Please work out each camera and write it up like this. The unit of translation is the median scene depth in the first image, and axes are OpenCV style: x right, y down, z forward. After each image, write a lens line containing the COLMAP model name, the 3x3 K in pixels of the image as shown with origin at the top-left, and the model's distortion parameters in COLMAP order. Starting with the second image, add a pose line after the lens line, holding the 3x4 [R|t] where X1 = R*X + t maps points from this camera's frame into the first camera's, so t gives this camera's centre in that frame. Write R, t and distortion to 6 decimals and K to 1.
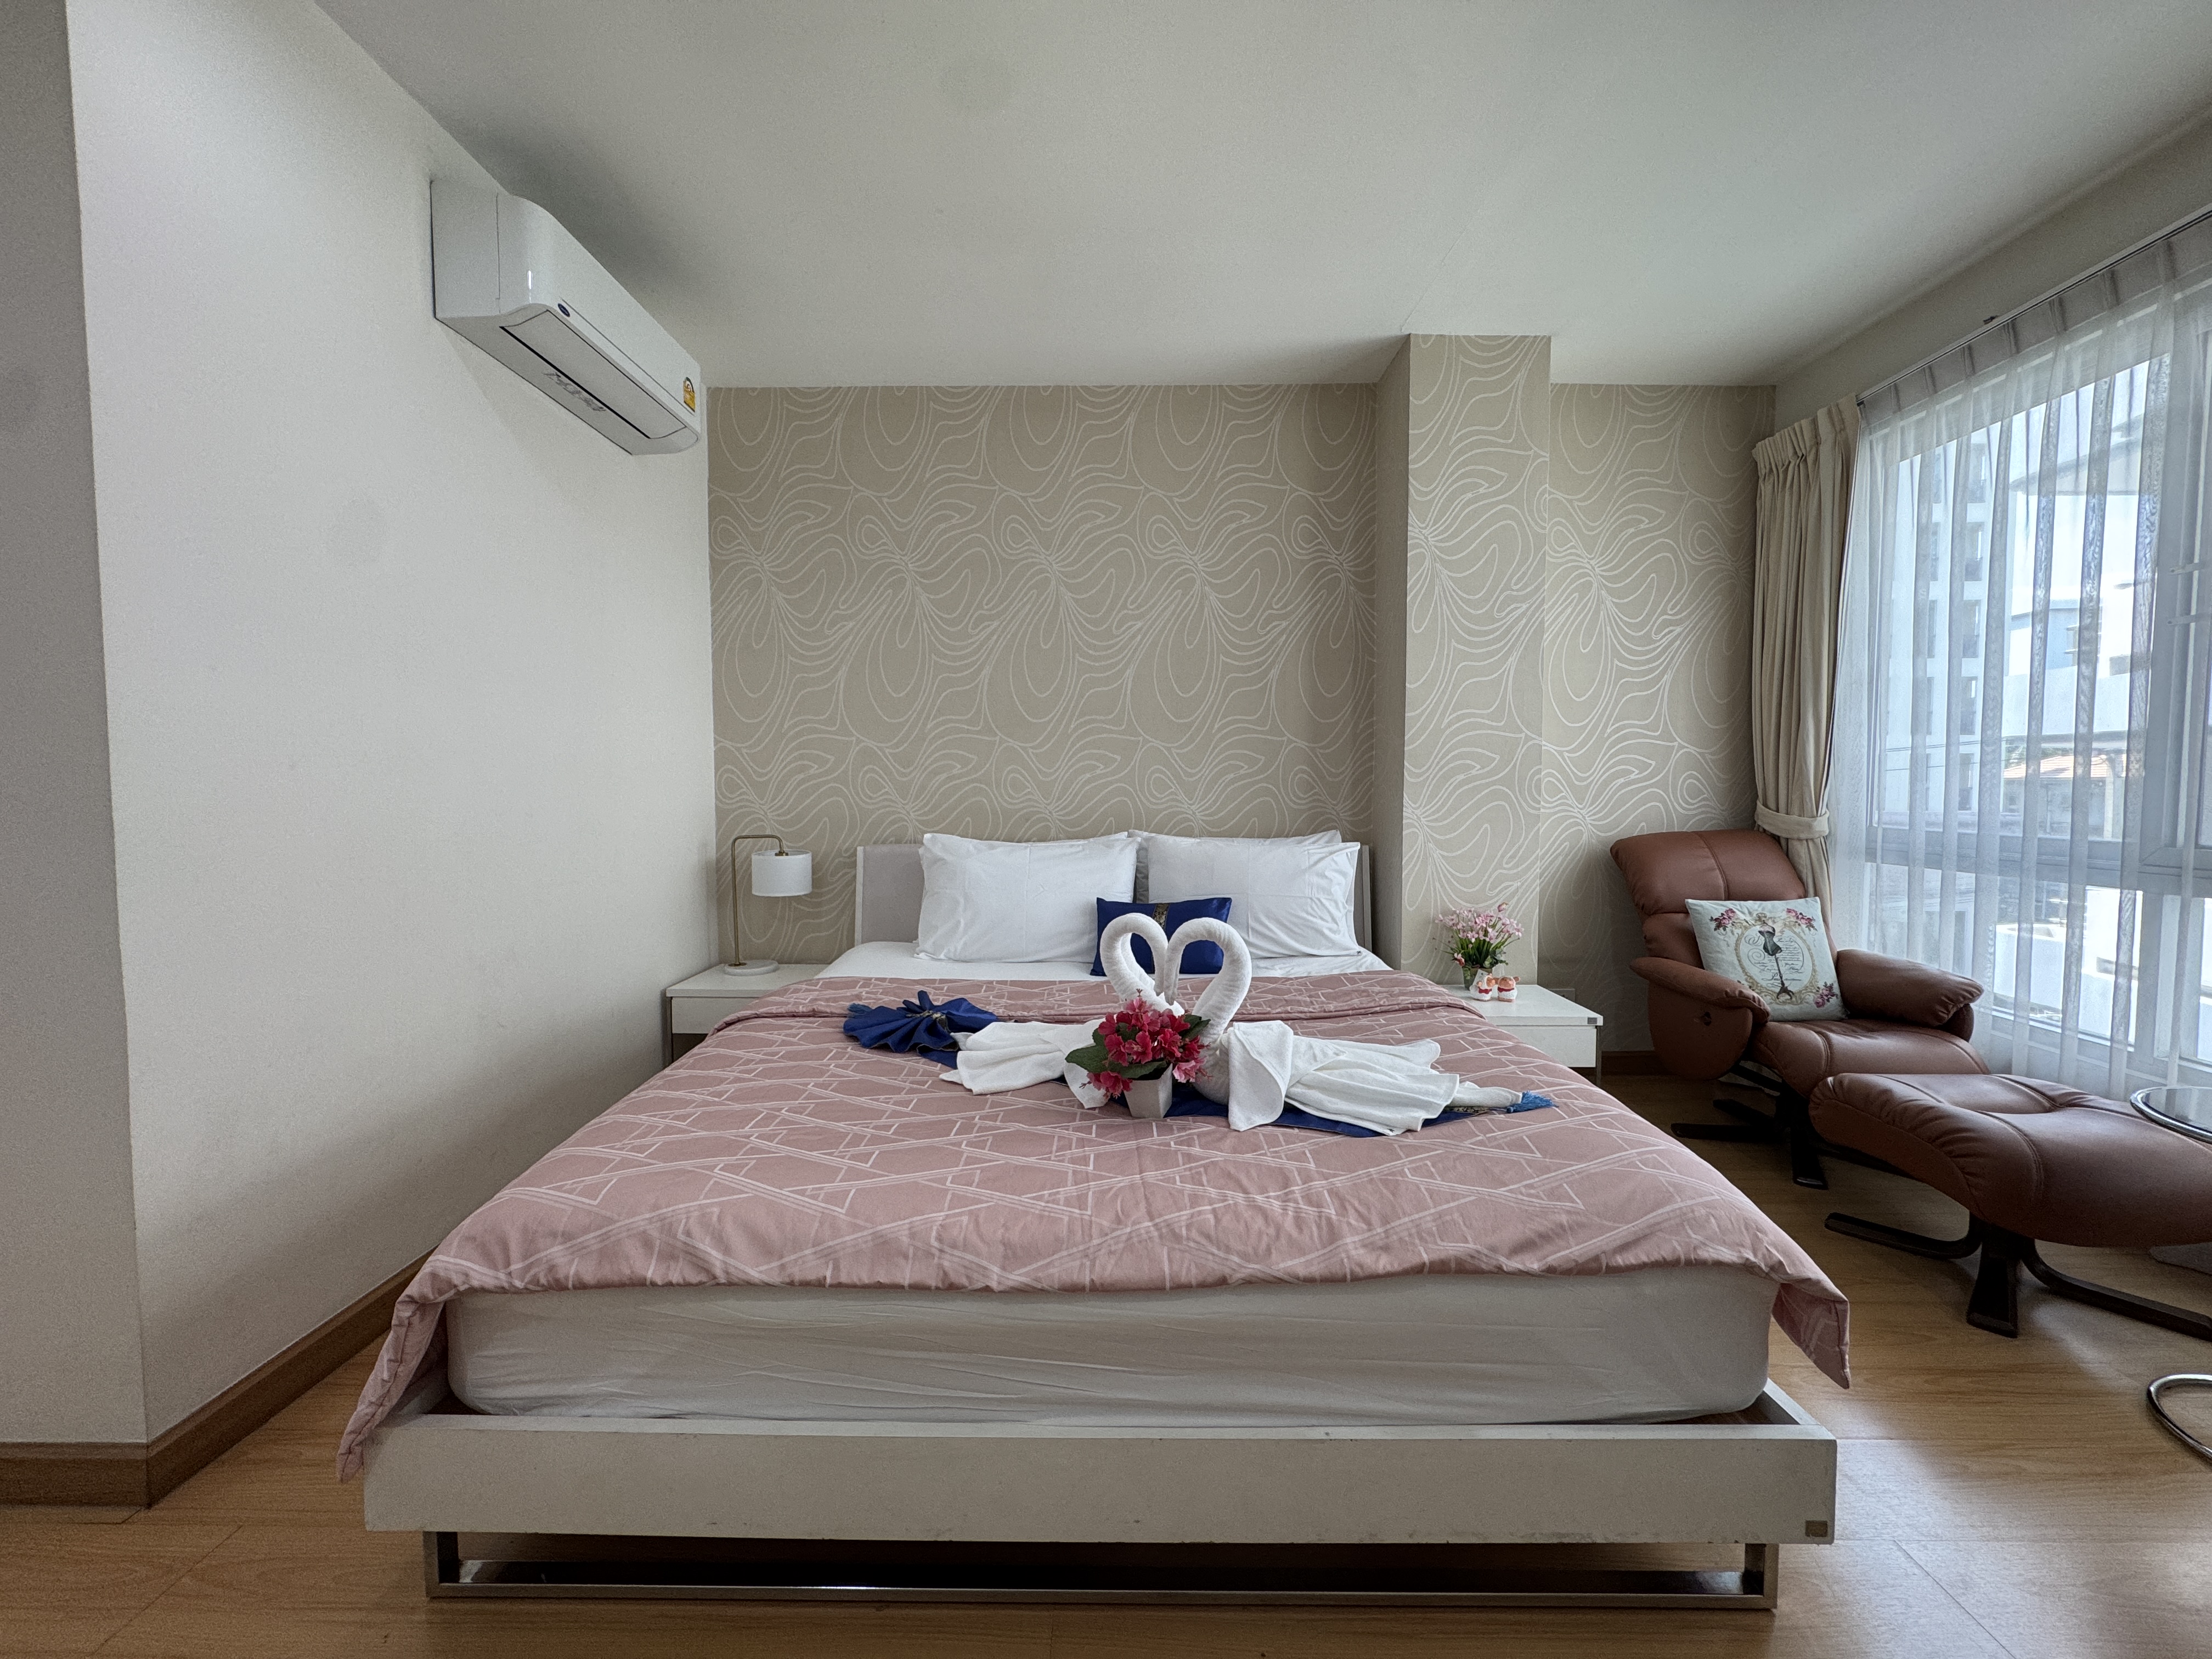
lens RADIAL K [[880.6, 0, 1108.1], [0, 880.6, 826.1], [0, 0, 1]] dist [-0.002971, -0.000279]
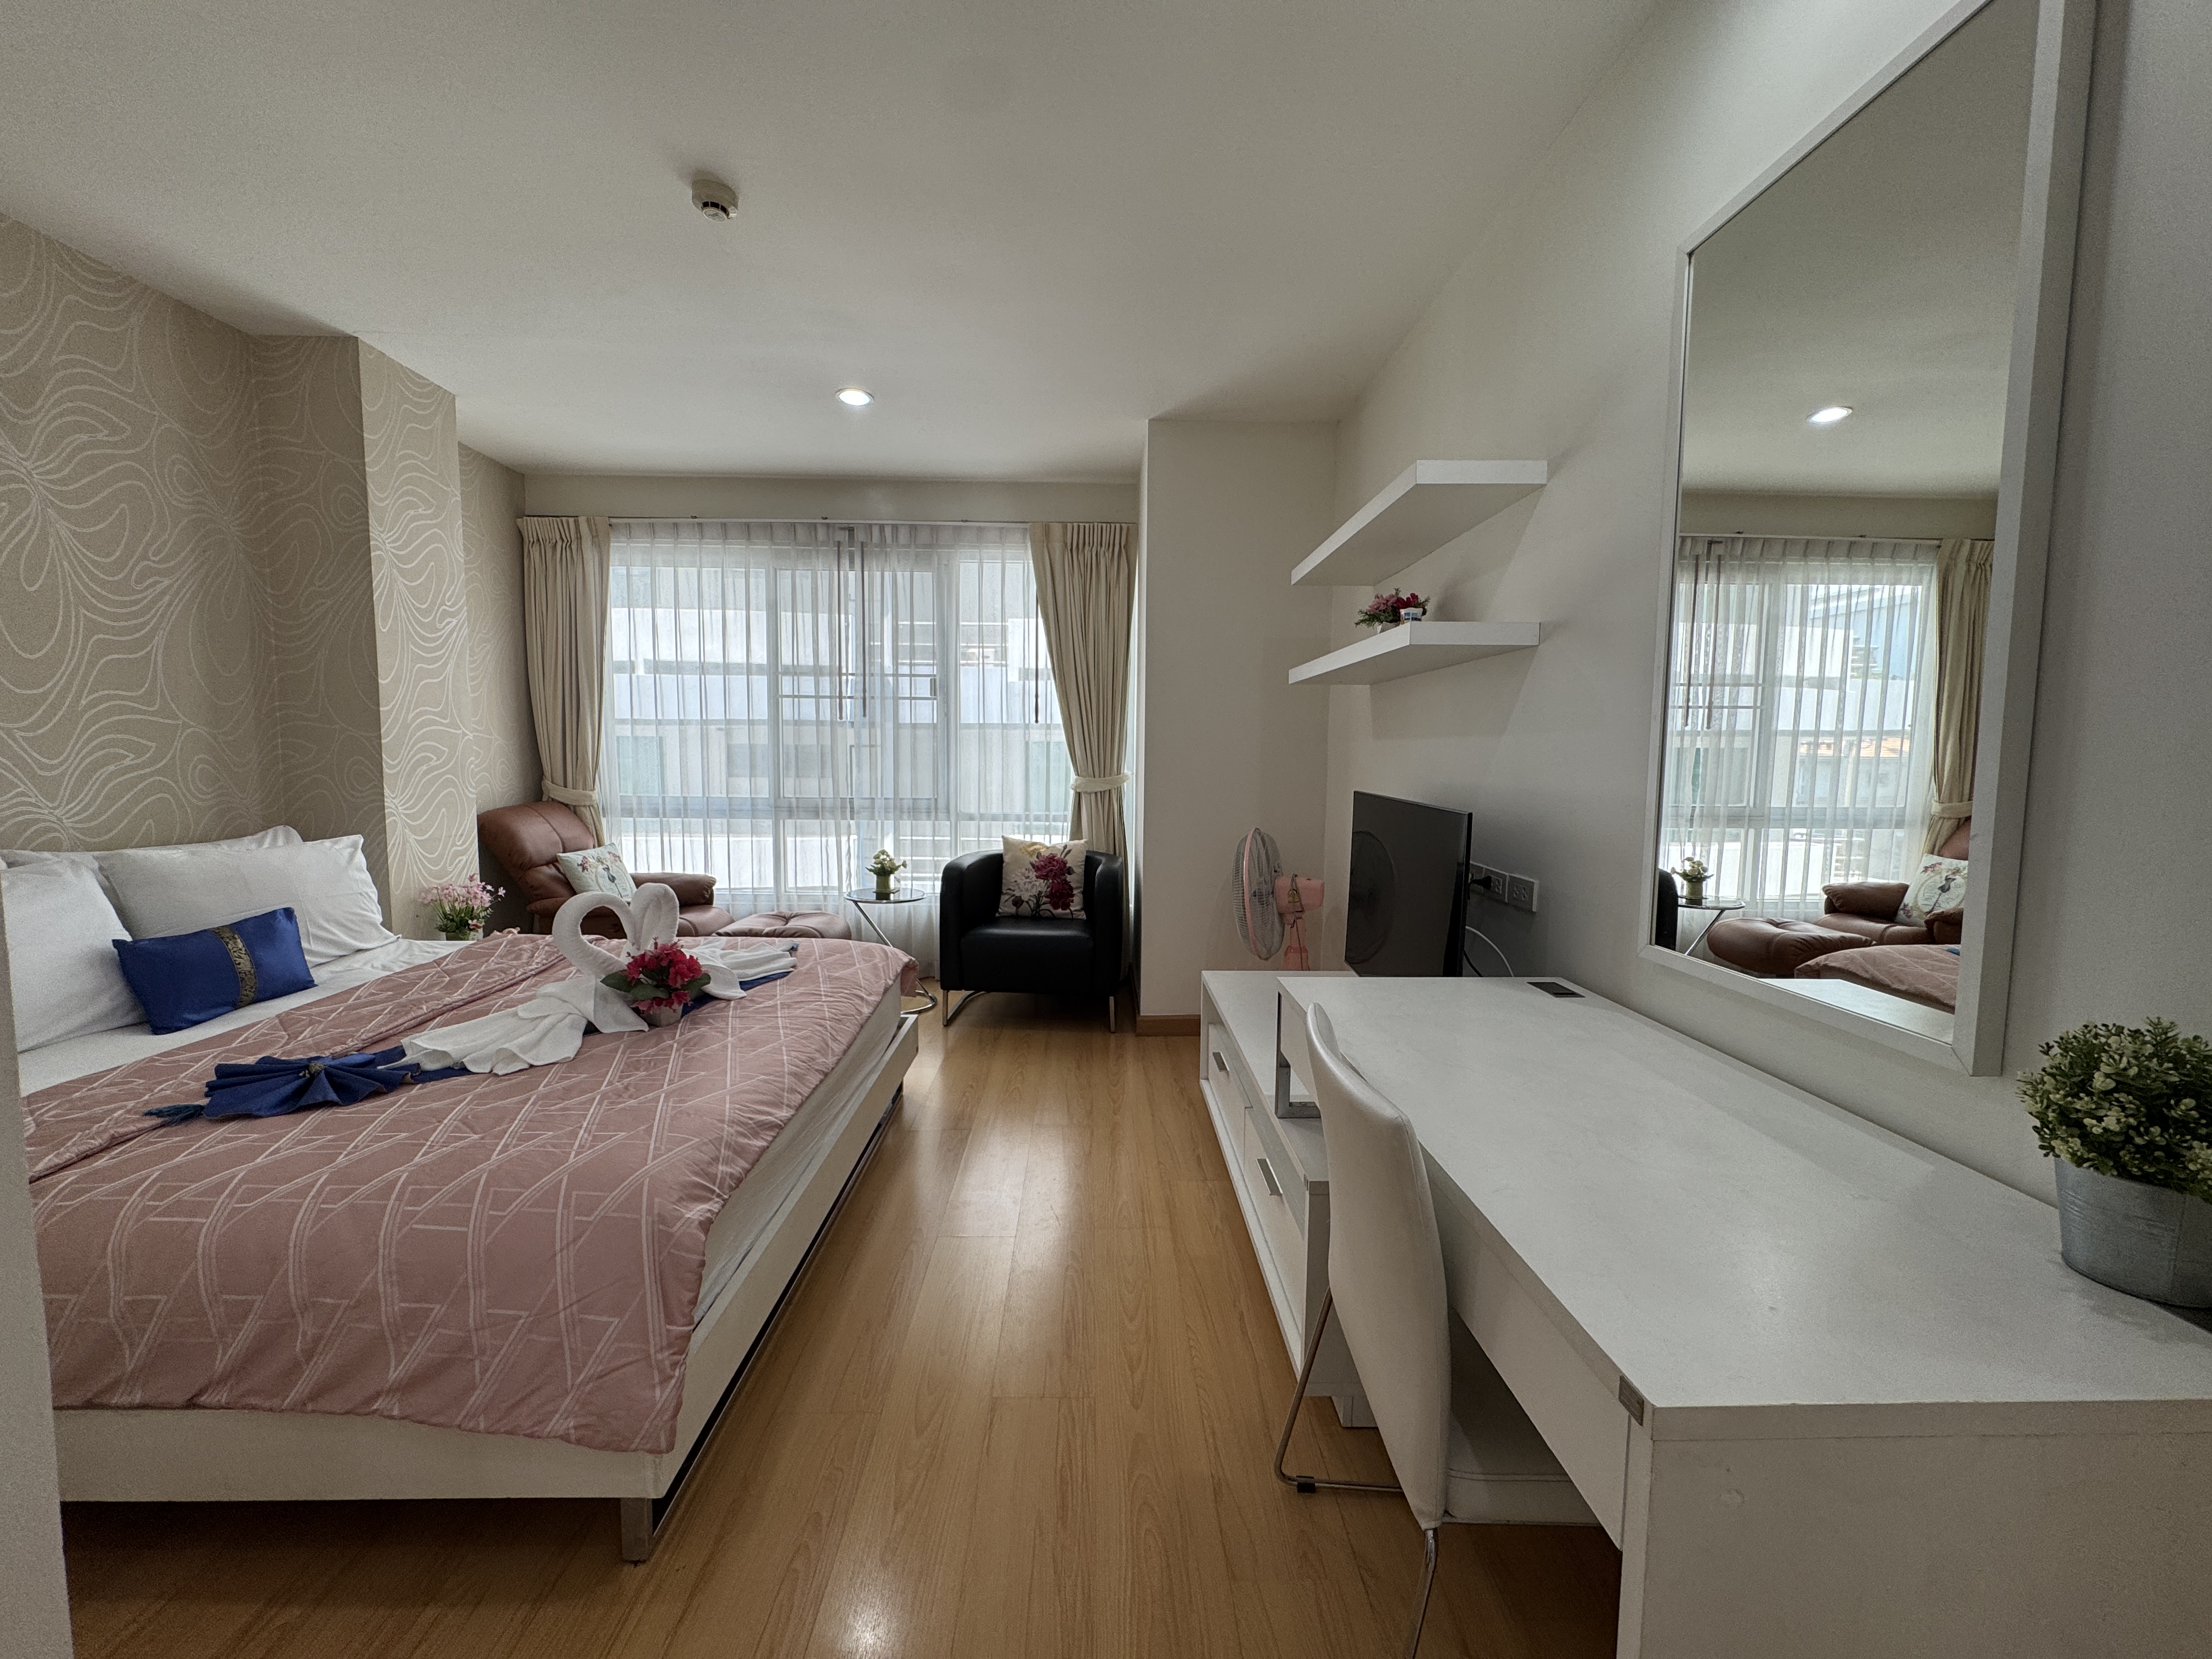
lens RADIAL K [[880.6, 0, 1108.1], [0, 880.6, 826.1], [0, 0, 1]] dist [-0.002971, -0.000279]
pose [[-0.030815, -0.081477, 0.996199, -0.742814], [0.038376, 0.995841, 0.082635, -0.041510], [-0.998788, 0.040776, -0.027560, 0.173743]]
